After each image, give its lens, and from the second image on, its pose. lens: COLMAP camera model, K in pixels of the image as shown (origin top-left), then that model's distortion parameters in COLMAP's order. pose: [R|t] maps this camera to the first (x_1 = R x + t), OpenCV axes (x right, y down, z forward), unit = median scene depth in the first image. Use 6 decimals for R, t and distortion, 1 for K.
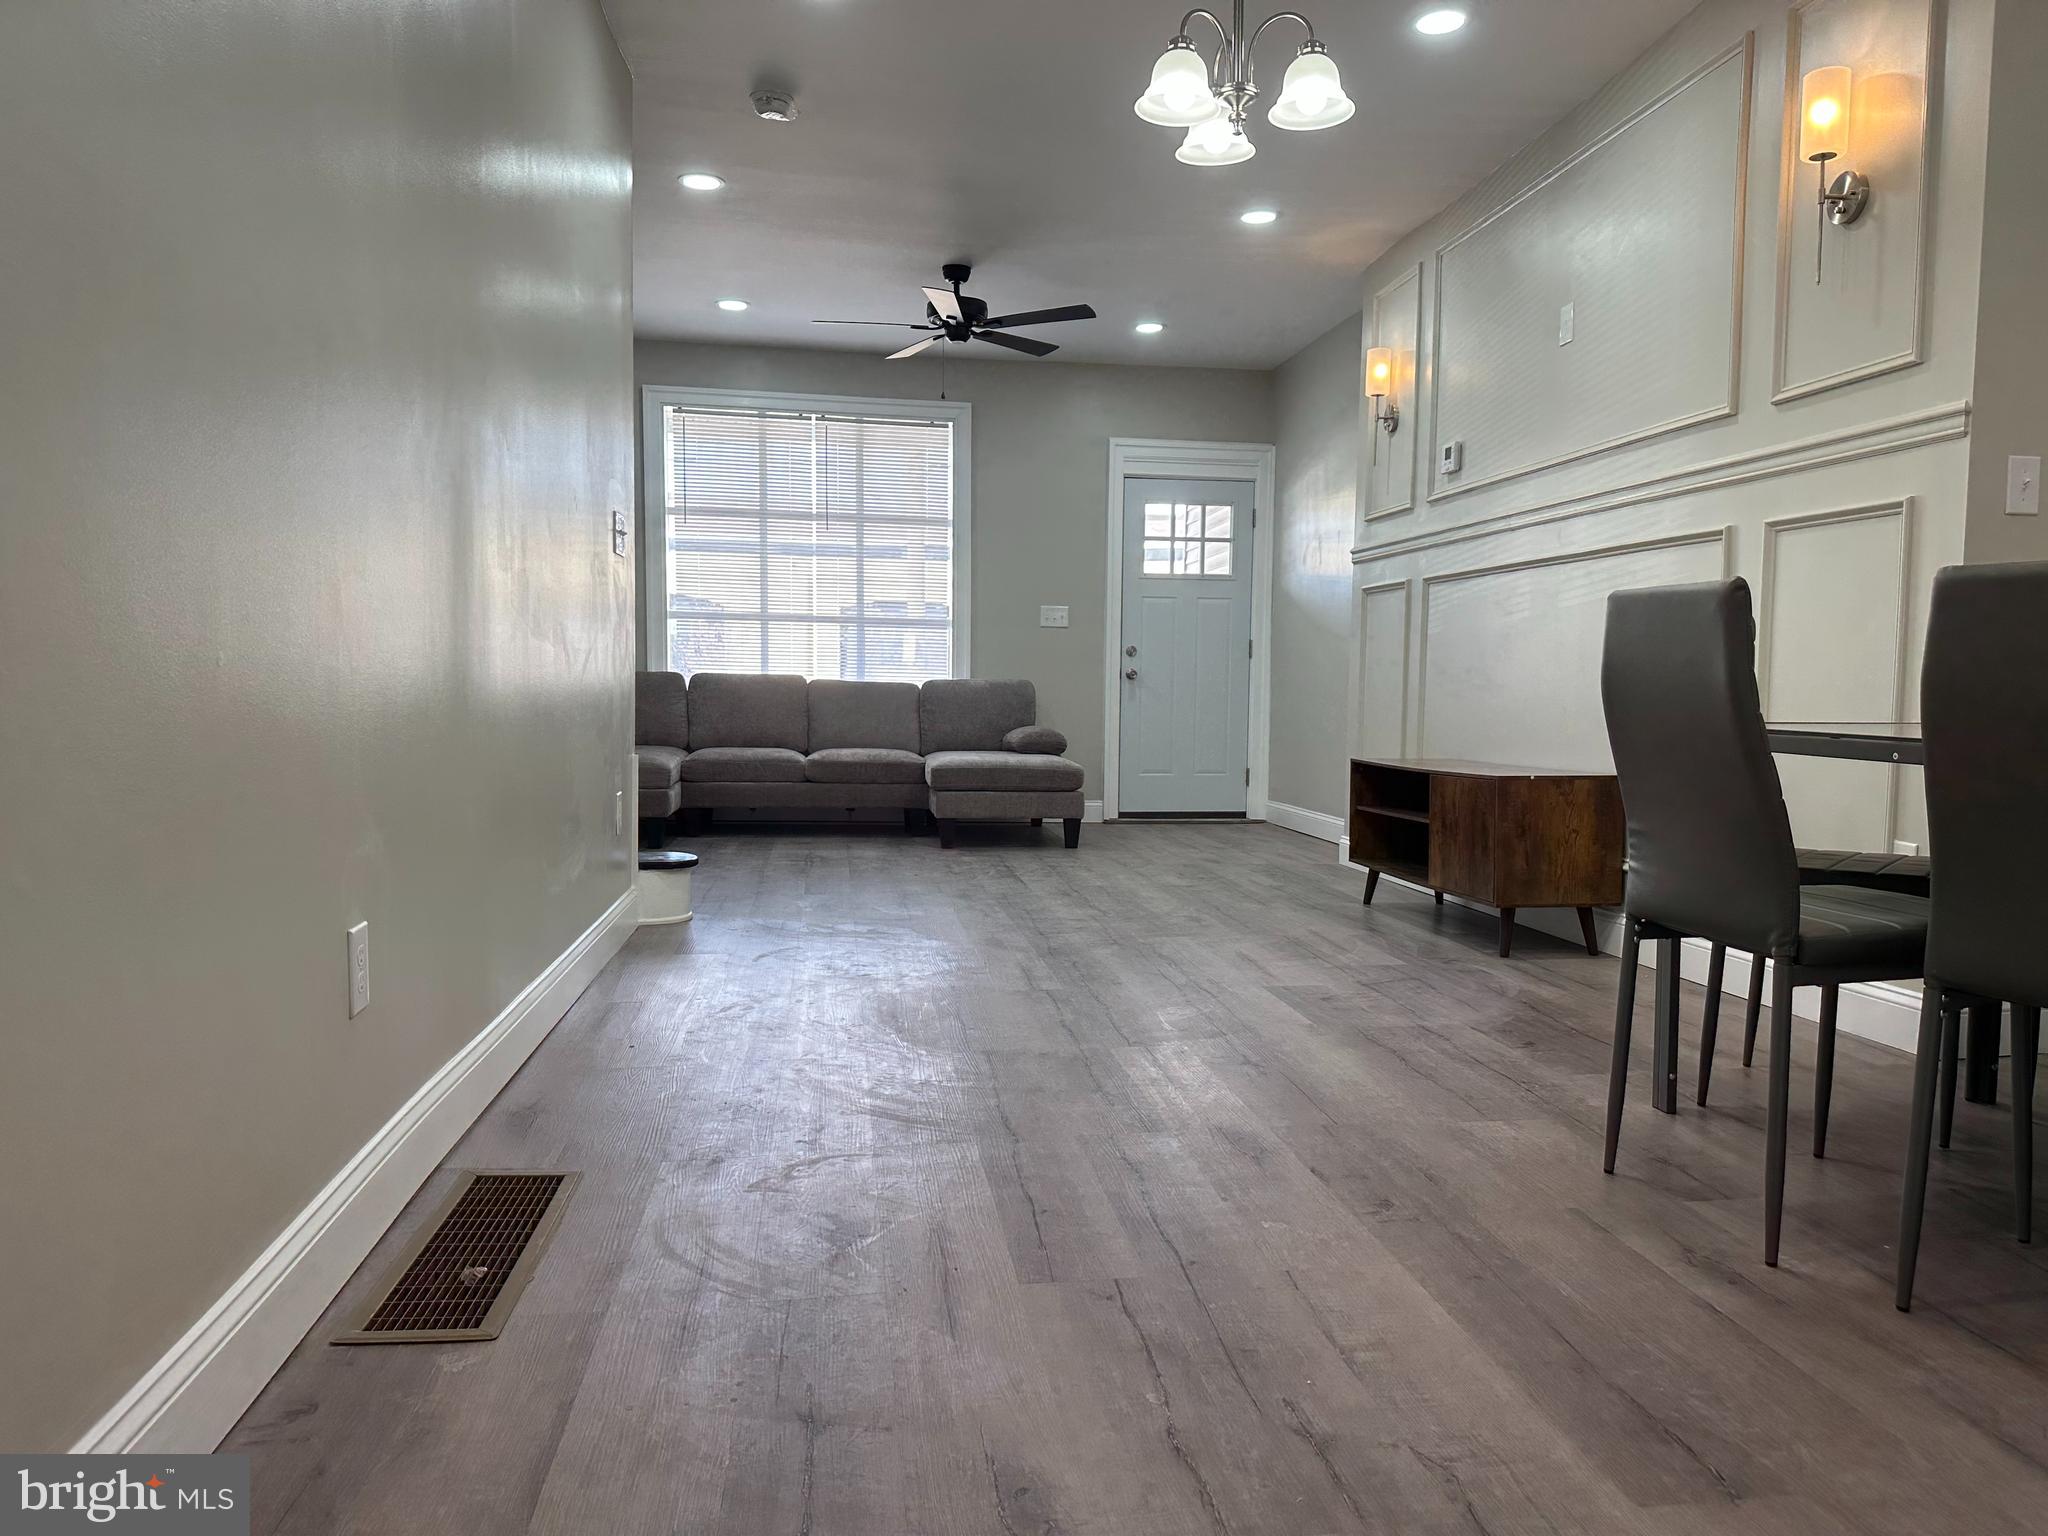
lens RADIAL K [[1415.0, 0, 1025.9], [0, 1415.0, 770.1], [0, 0, 1]] dist [0.039671, -0.043693]
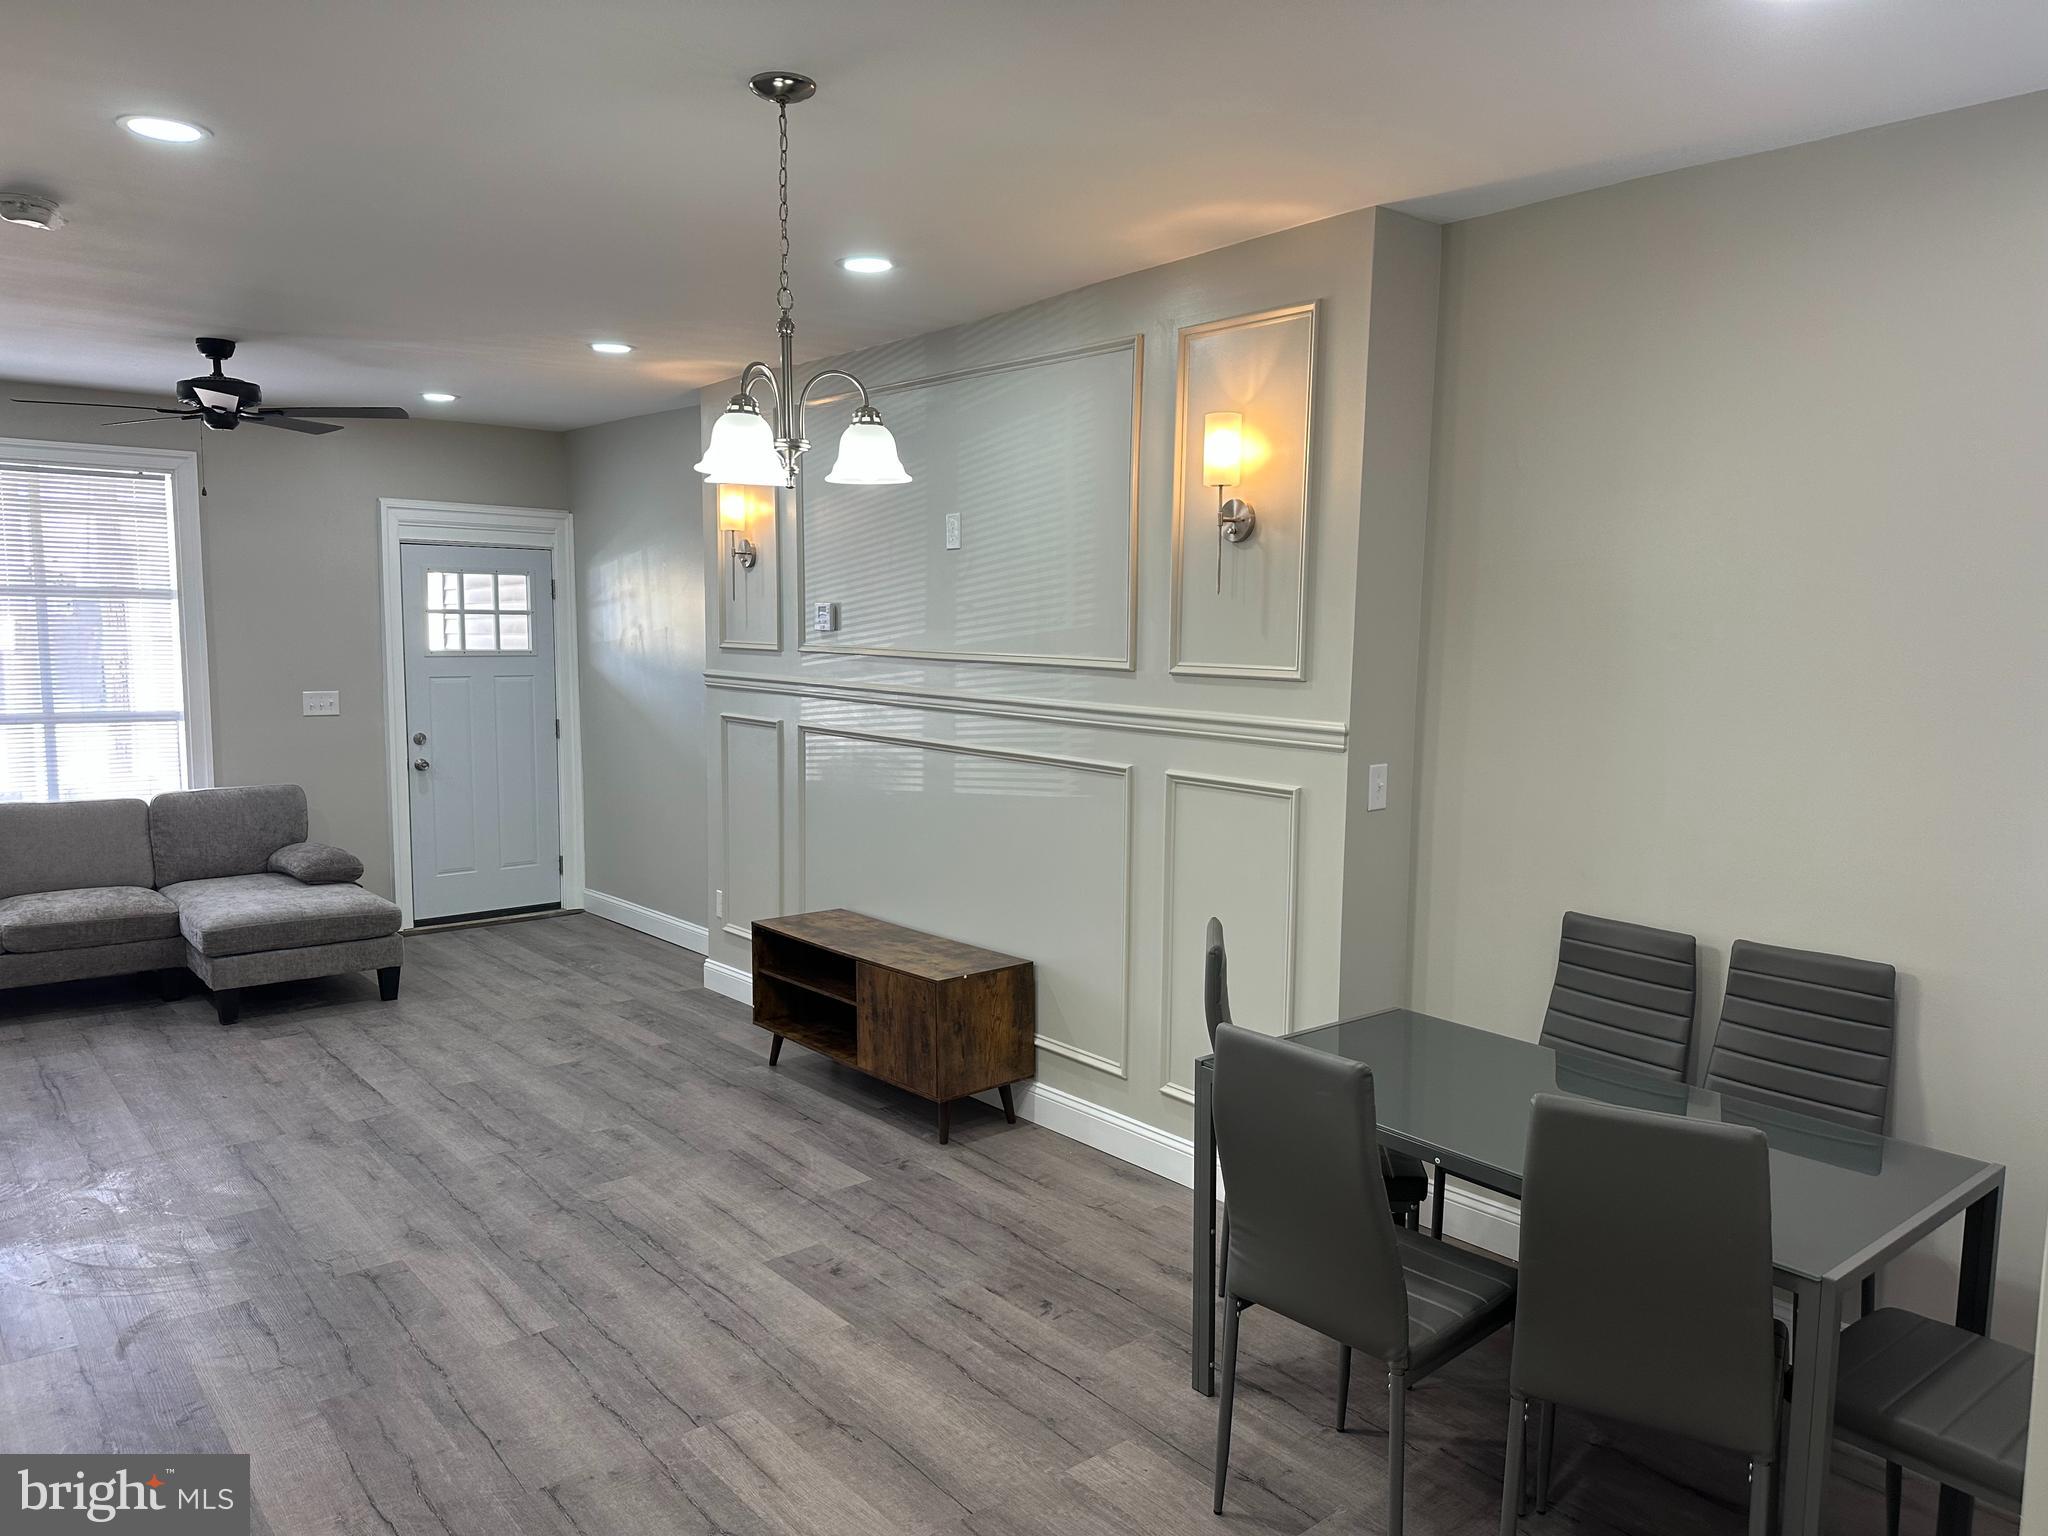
lens RADIAL K [[1415.0, 0, 1045.8], [0, 1415.0, 761.9], [0, 0, 1]] dist [0.039671, -0.043693]
pose [[0.844018, -0.056281, 0.533353, -0.097850], [0.037628, 0.998242, 0.045792, -0.130525], [-0.534993, -0.018580, 0.844652, 0.043913]]
